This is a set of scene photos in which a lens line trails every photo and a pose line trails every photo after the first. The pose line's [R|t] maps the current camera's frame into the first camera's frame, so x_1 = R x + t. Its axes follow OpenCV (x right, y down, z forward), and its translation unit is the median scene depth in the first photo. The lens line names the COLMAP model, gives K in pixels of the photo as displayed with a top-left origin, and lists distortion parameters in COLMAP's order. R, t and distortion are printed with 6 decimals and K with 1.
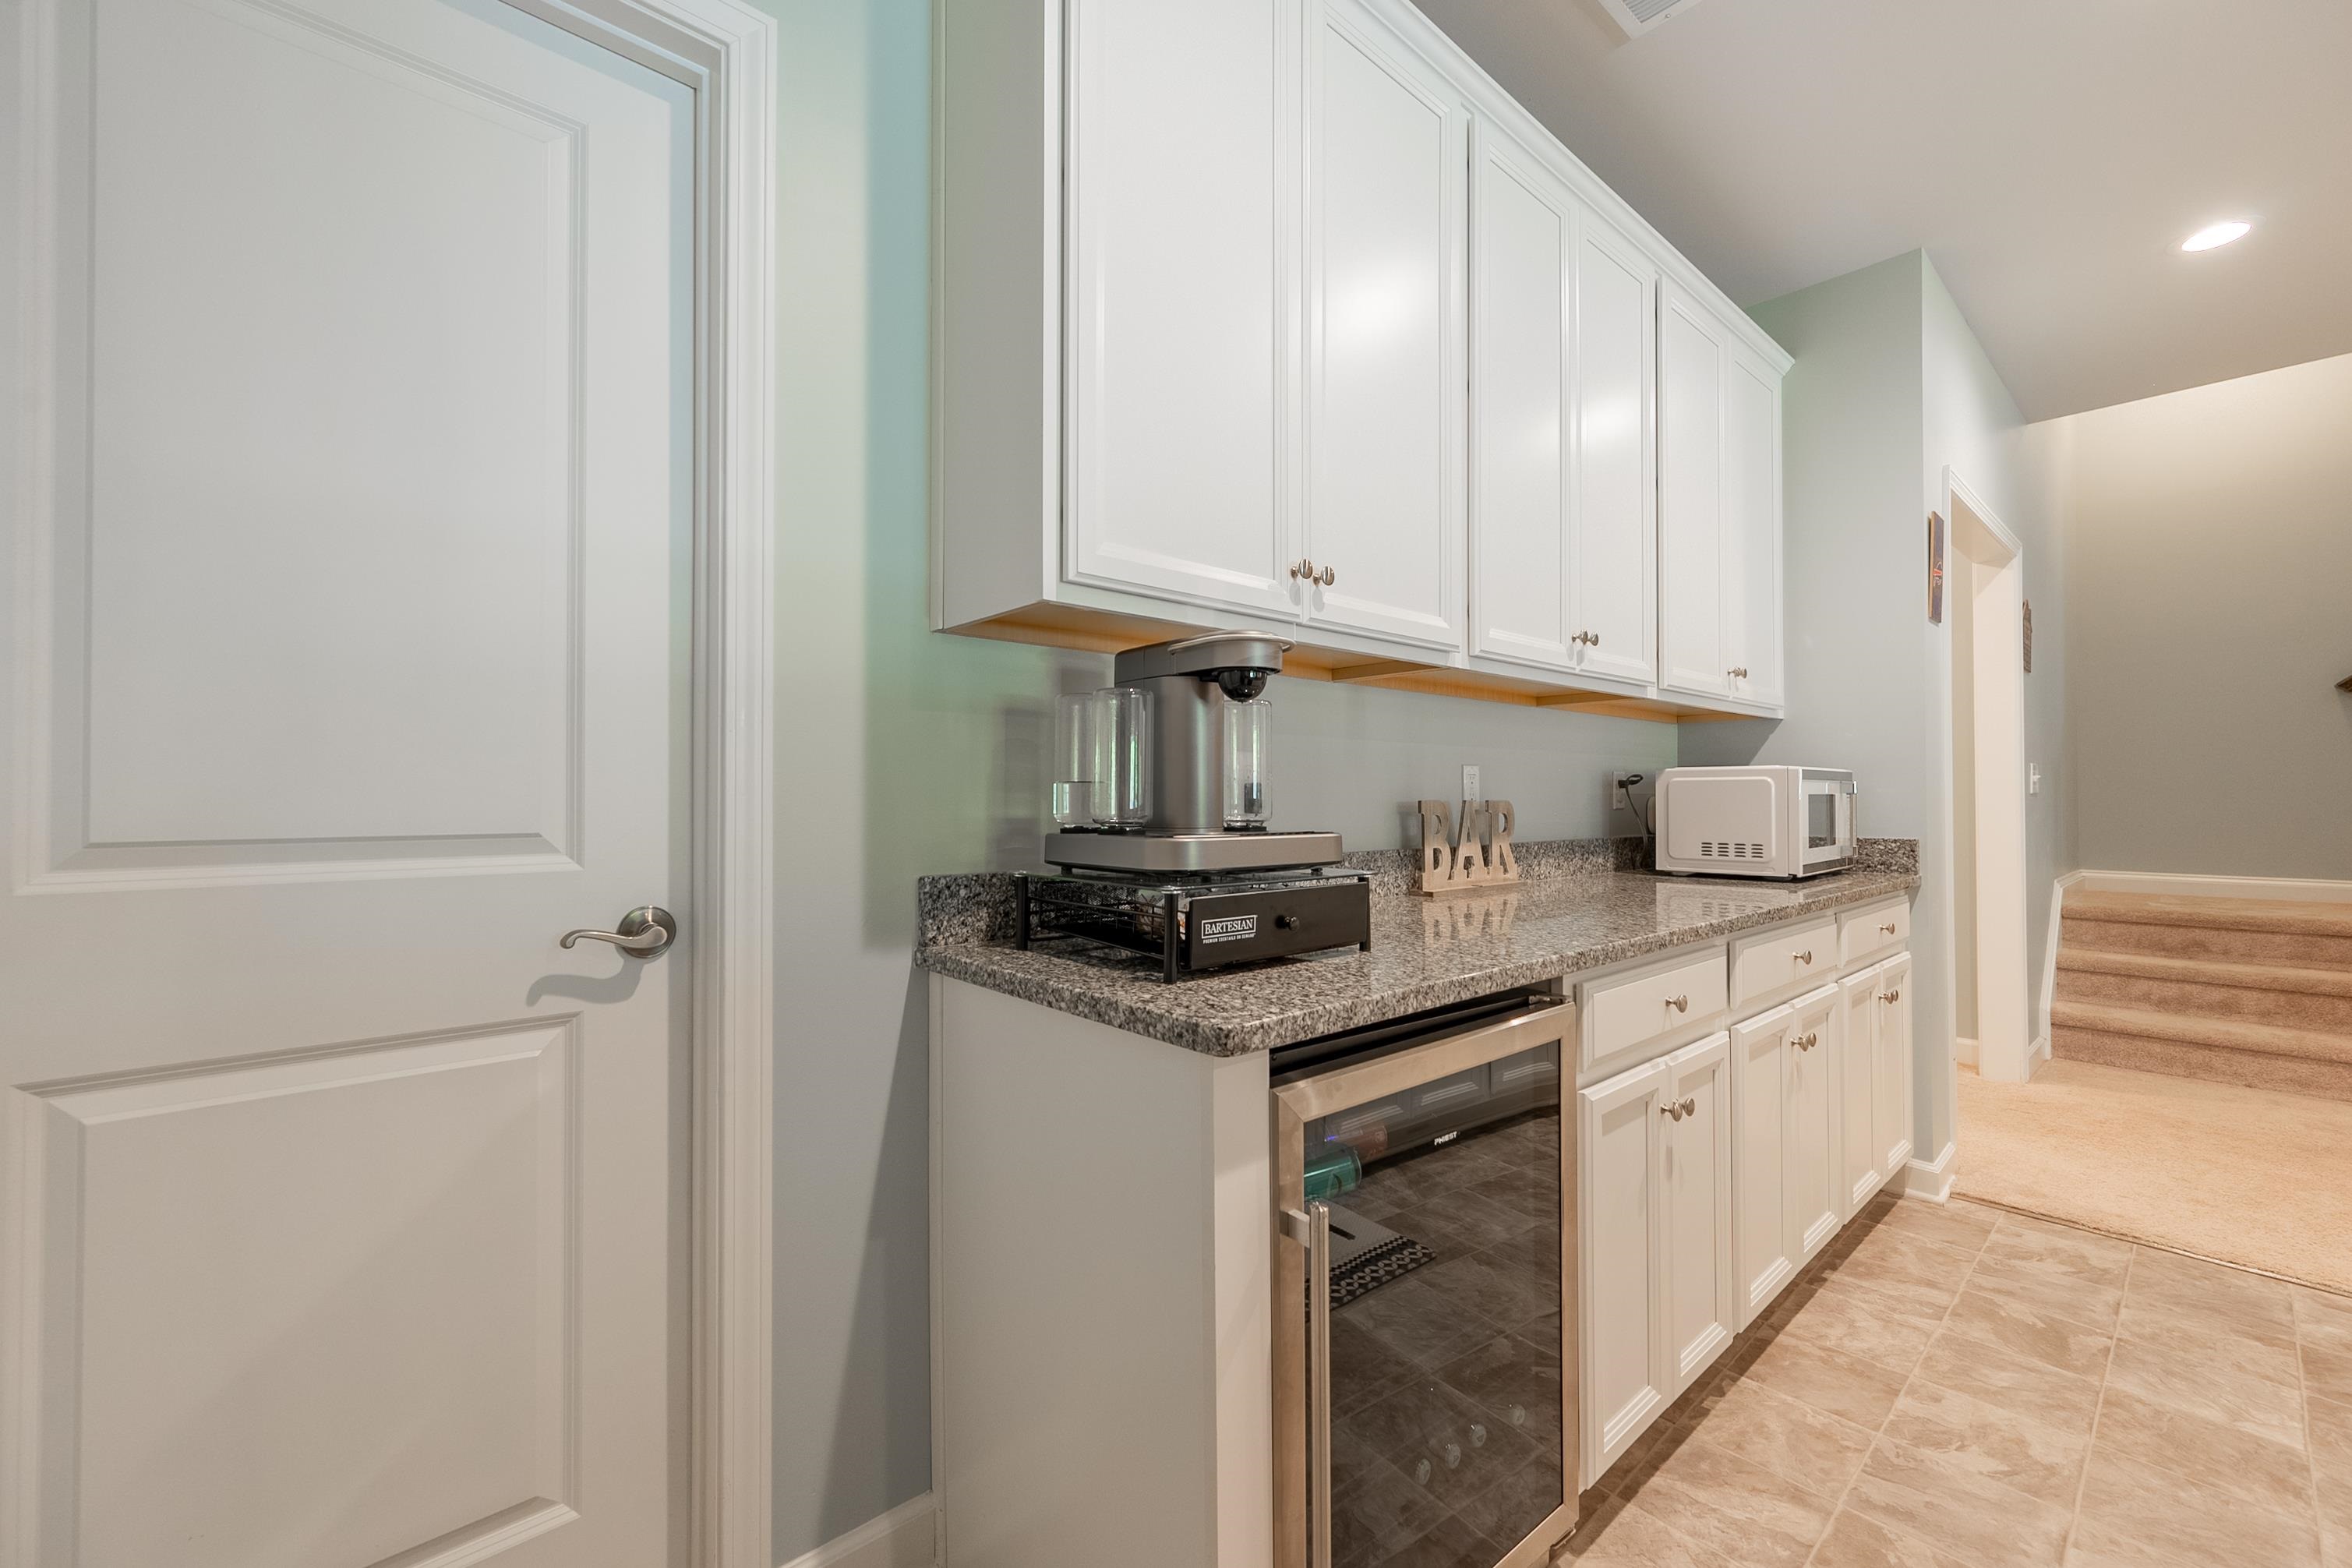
lens RADIAL K [[925.7, 0, 1127.2], [0, 925.7, 788.0], [0, 0, 1]] dist [-0.029771, 0.003954]
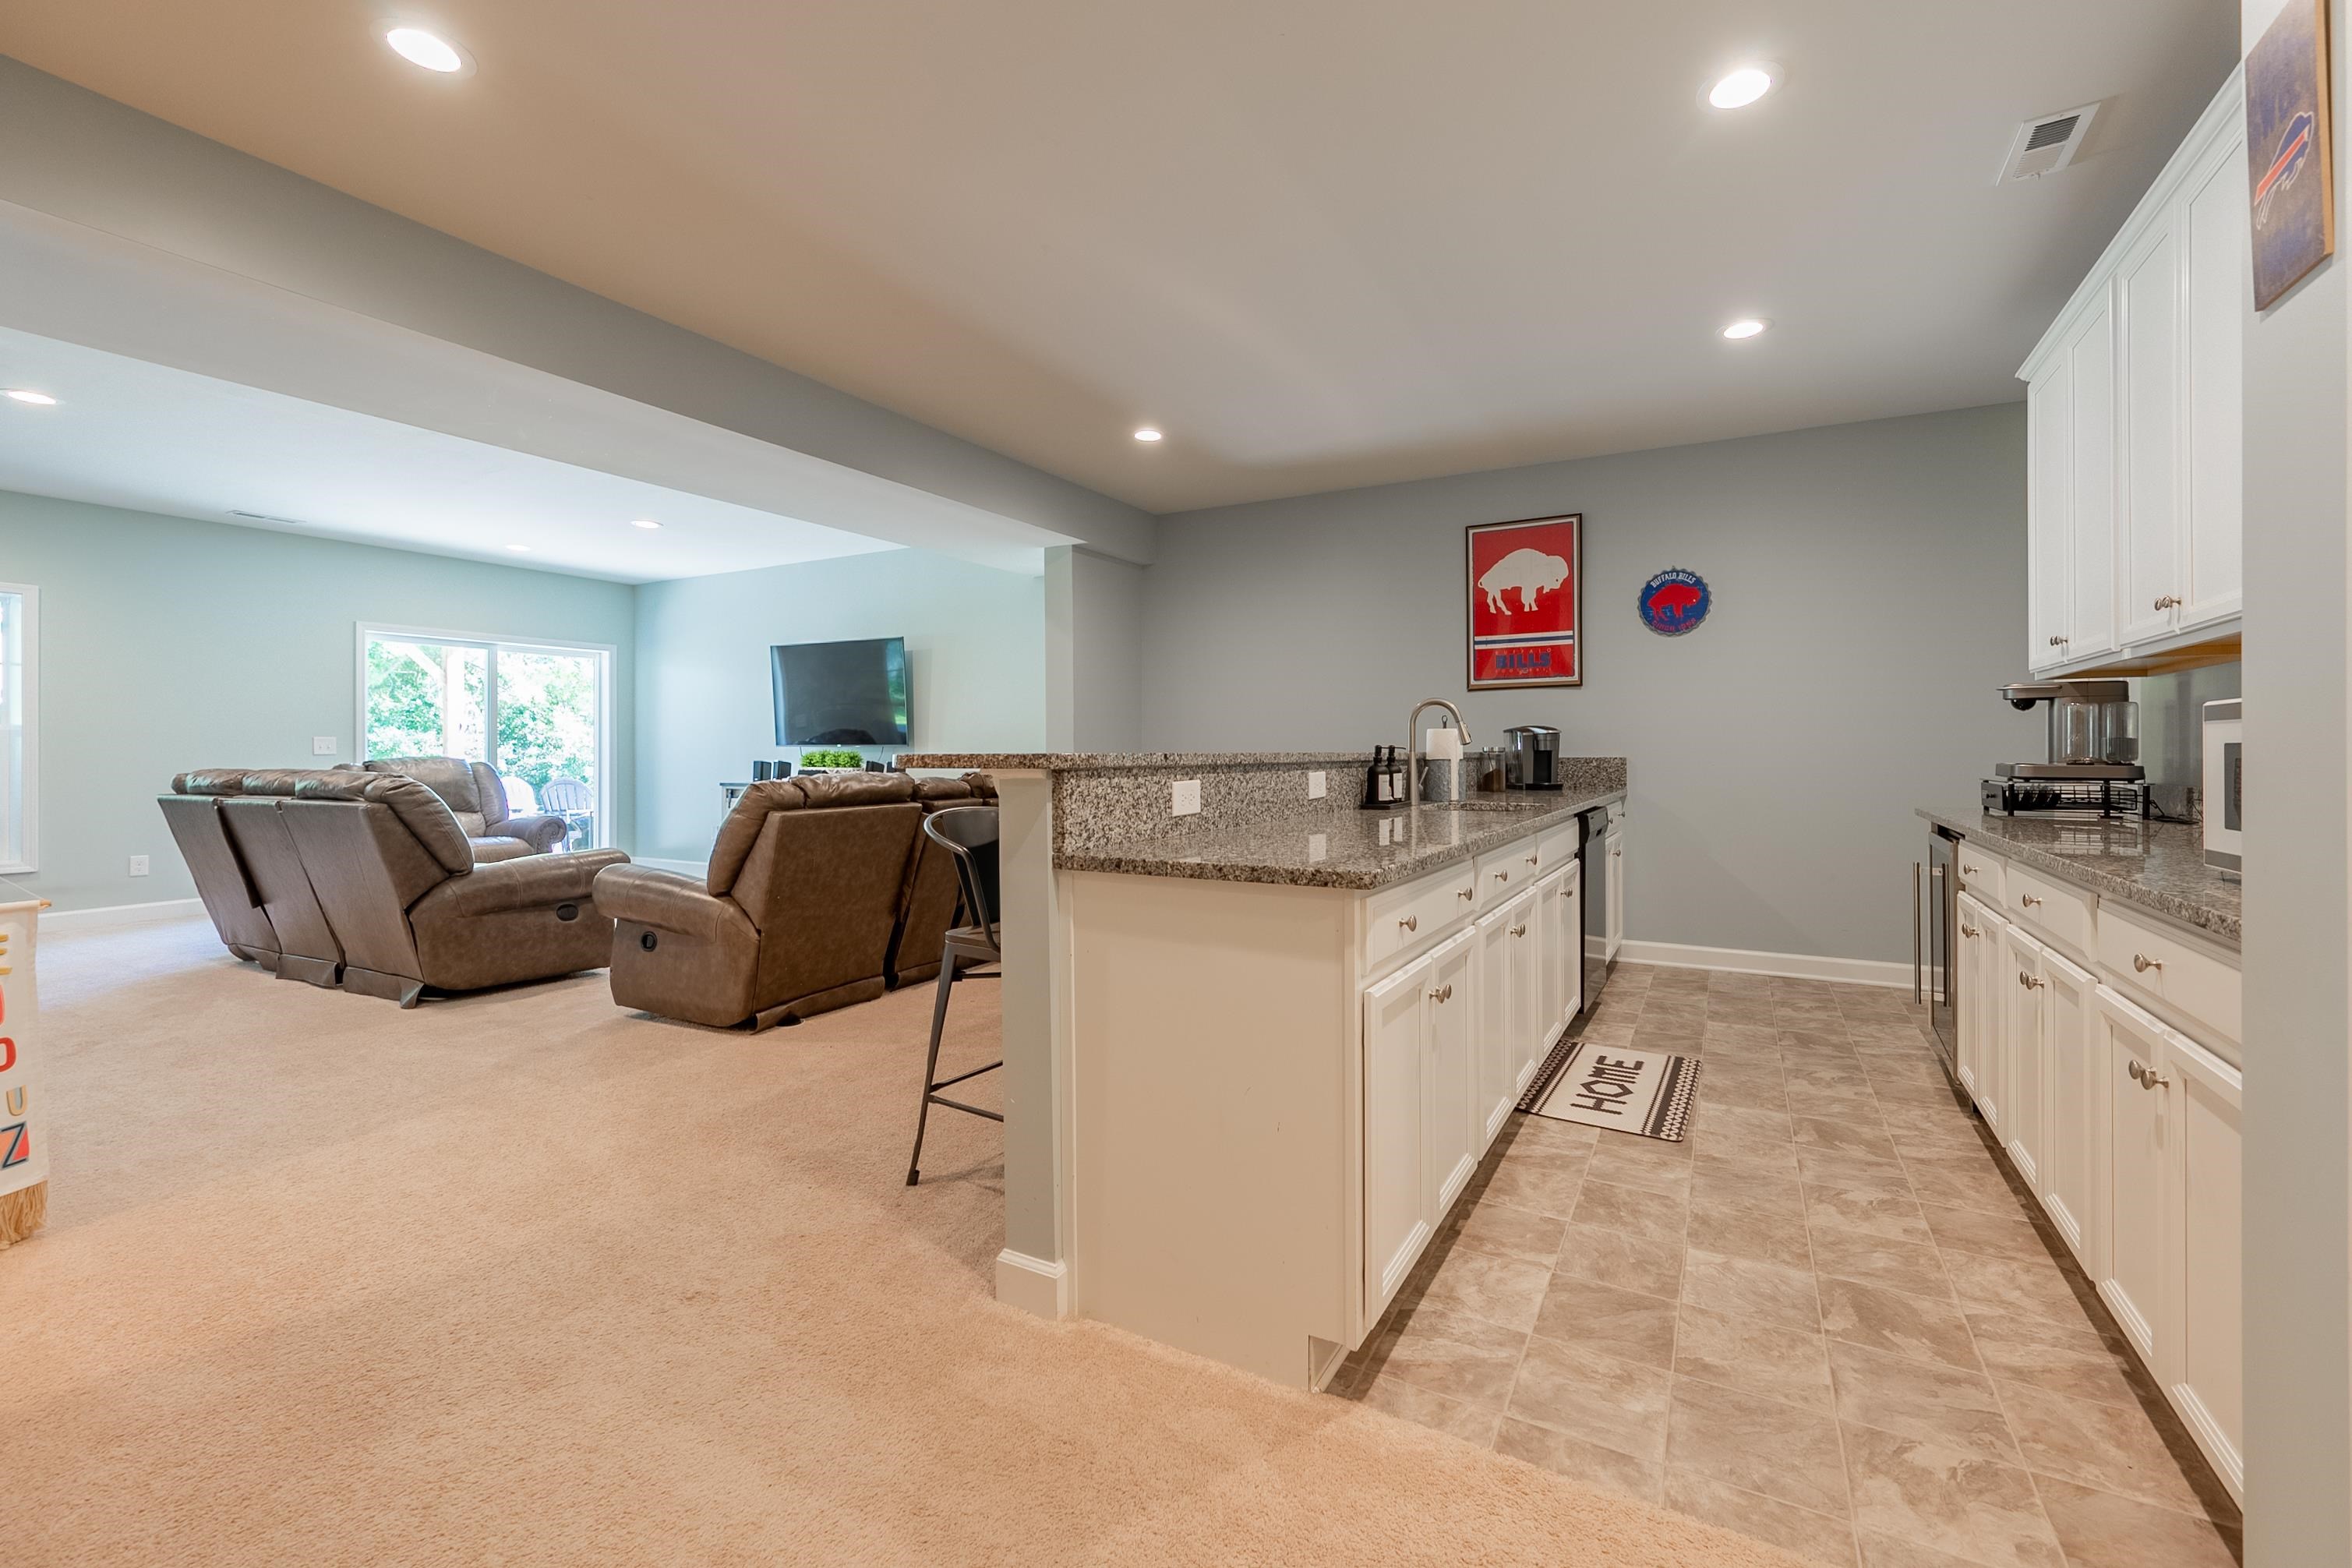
lens RADIAL K [[963.8, 0, 1225.1], [0, 963.8, 750.7], [0, 0, 1]] dist [0.007743, -0.000242]
pose [[-0.919260, 0.000791, -0.393650, 2.090499], [0.004567, 0.999952, -0.008654, 0.019226], [0.393625, -0.009753, -0.919220, 1.698499]]
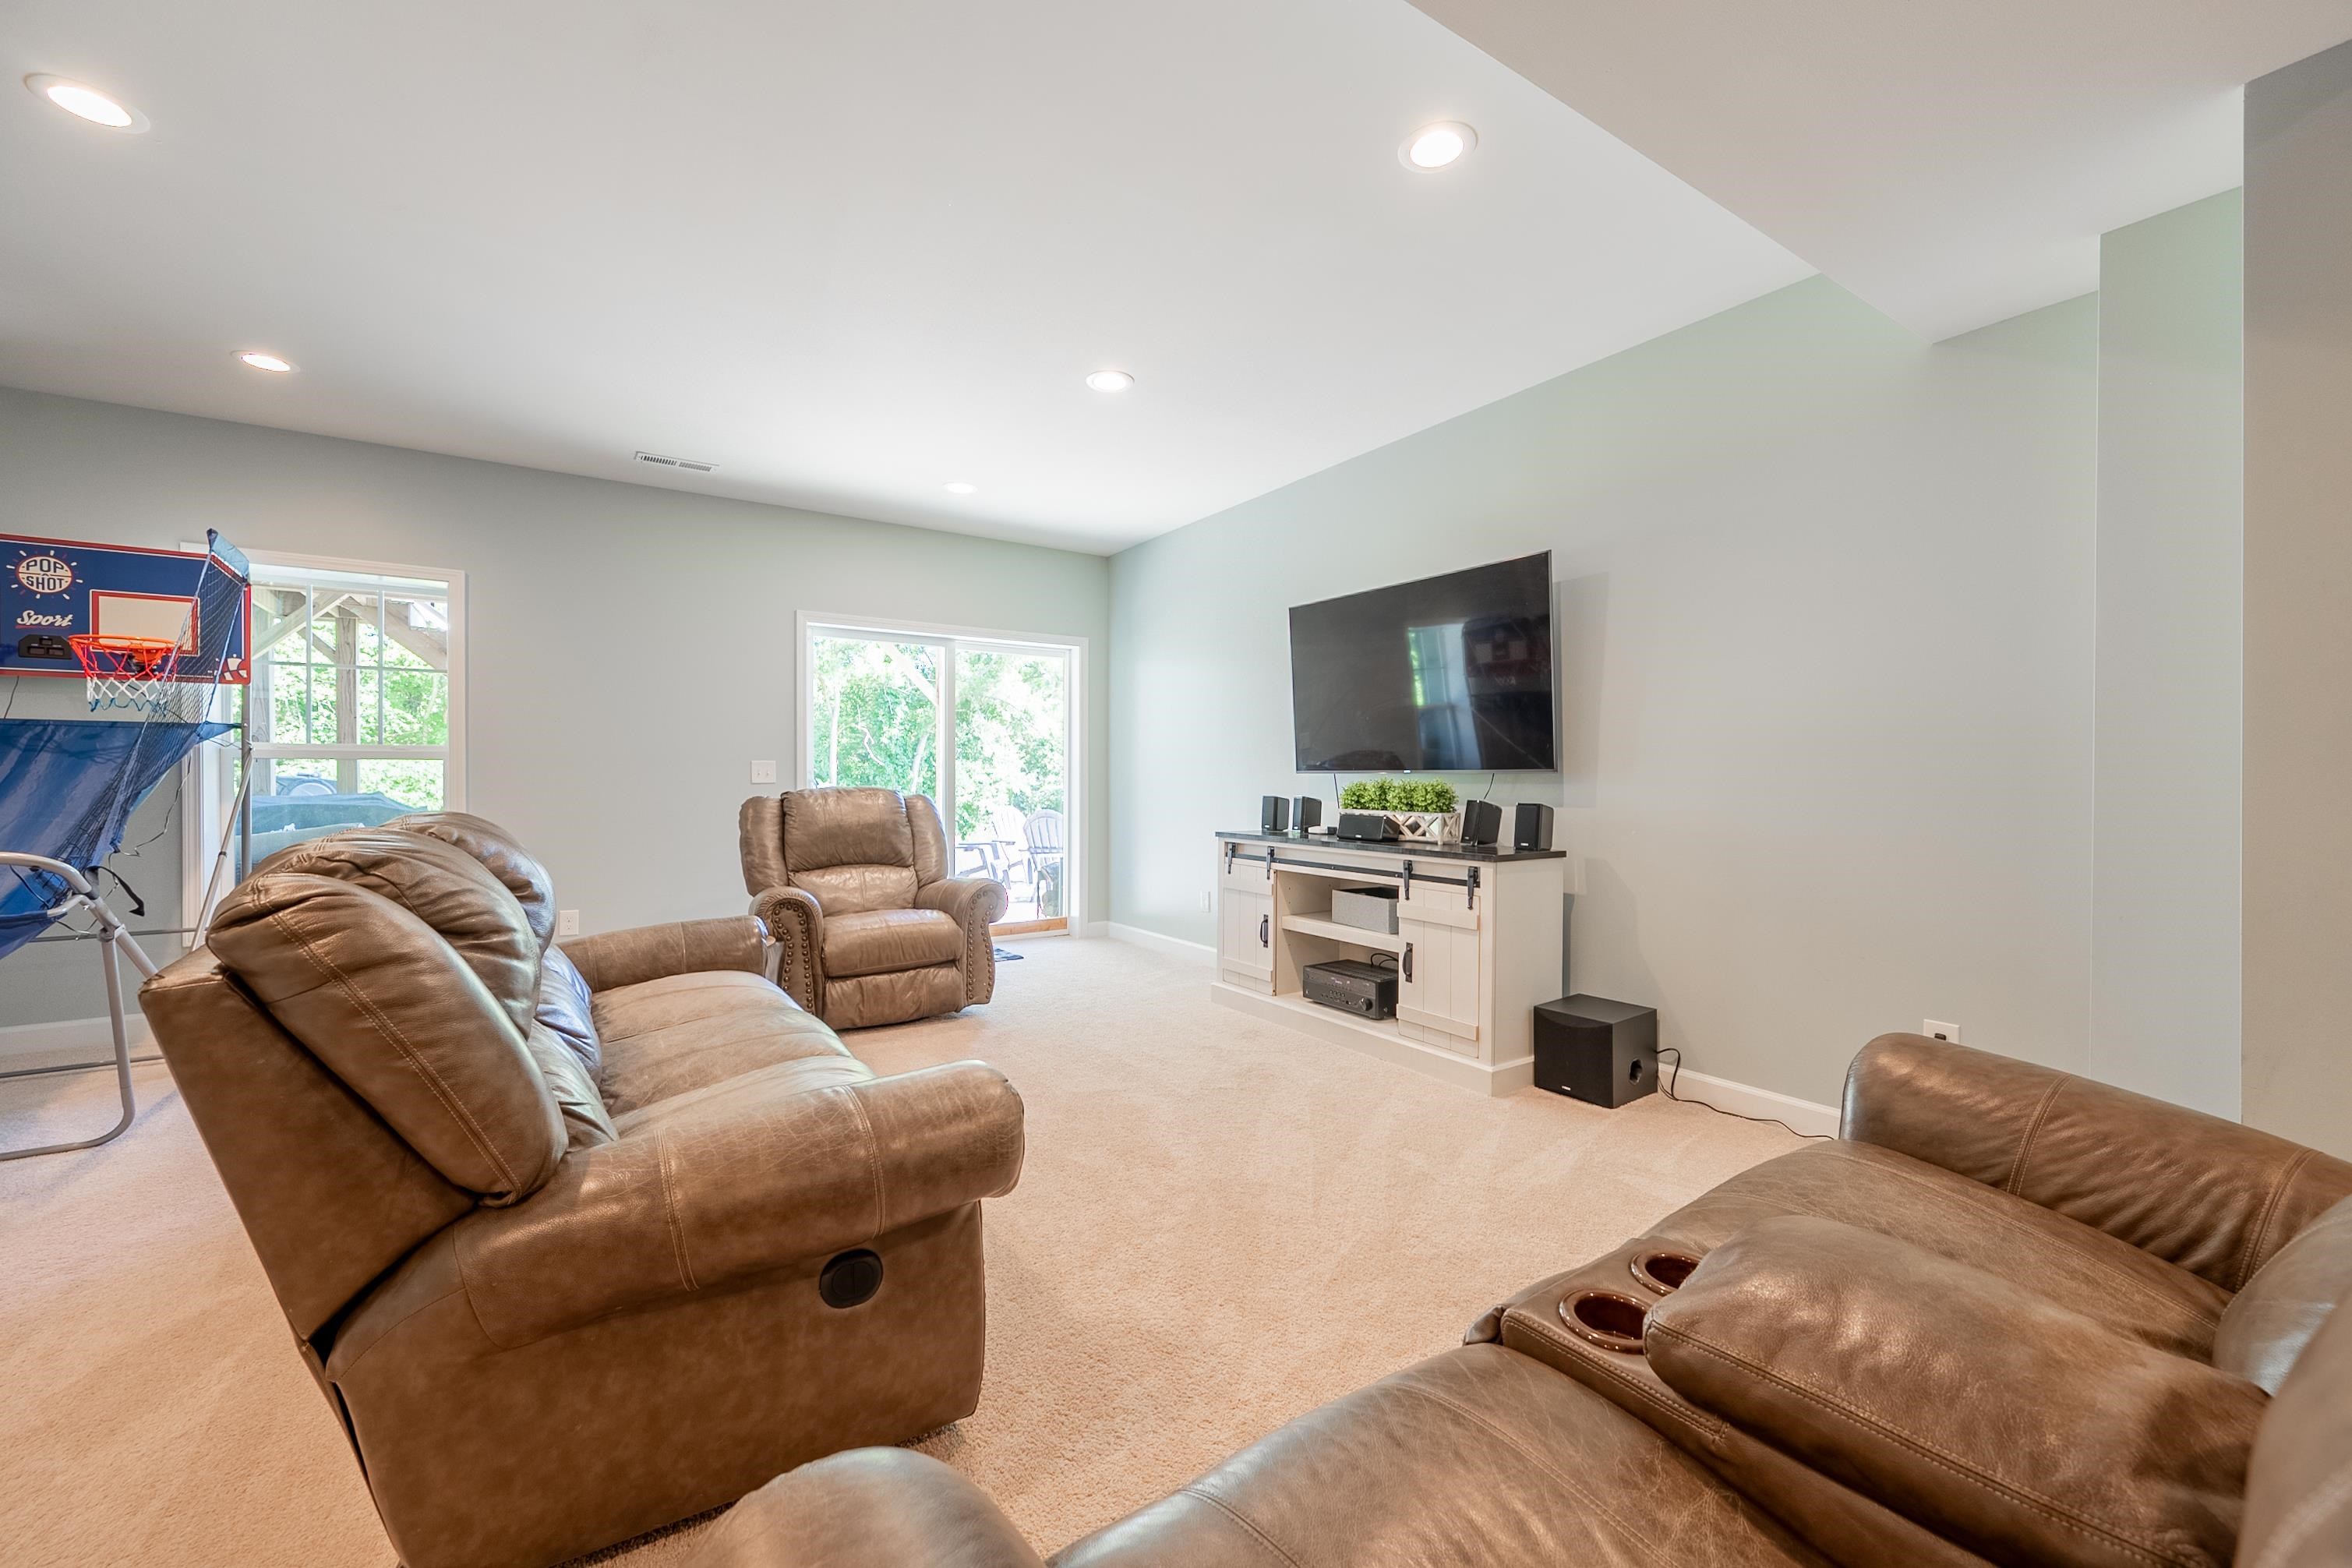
lens RADIAL K [[939.1, 0, 1173.3], [0, 939.1, 786.5], [0, 0, 1]] dist [0.001388, 0.000000]
pose [[-0.995016, -0.003171, 0.099669, 2.317317], [-0.003315, 0.999994, -0.001281, -0.005644], [-0.099665, -0.001605, -0.995020, -0.473983]]
